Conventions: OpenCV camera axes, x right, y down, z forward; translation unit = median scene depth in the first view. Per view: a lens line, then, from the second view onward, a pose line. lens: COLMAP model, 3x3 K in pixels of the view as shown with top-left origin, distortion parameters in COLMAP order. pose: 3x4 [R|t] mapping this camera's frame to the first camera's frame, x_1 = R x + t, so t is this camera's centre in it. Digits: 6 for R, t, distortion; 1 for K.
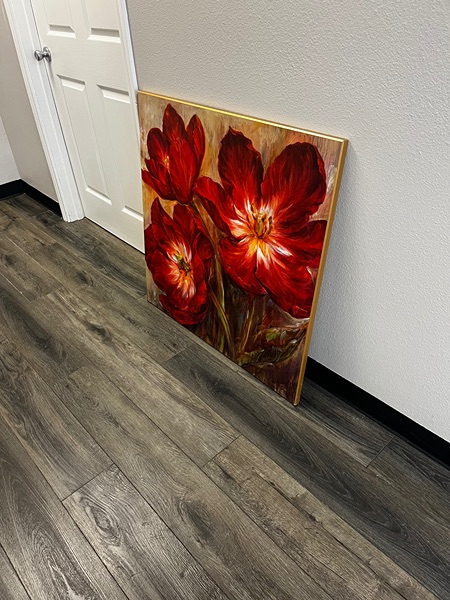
lens RADIAL K [[462.0, 0, 220.0], [0, 462.0, 302.6], [0, 0, 1]] dist [0.055193, -0.087458]
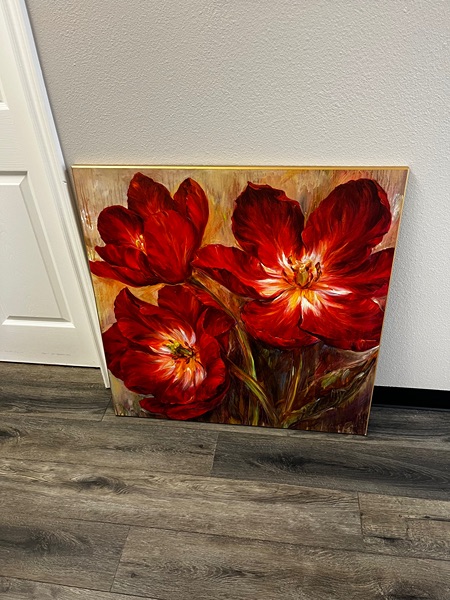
lens RADIAL K [[462.0, 0, 225.6], [0, 462.0, 304.7], [0, 0, 1]] dist [0.055193, -0.087458]
pose [[0.766849, -0.357565, 0.533001, -0.488353], [0.384610, 0.920831, 0.064389, -0.208247], [-0.513826, 0.155621, 0.843661, 0.280636]]
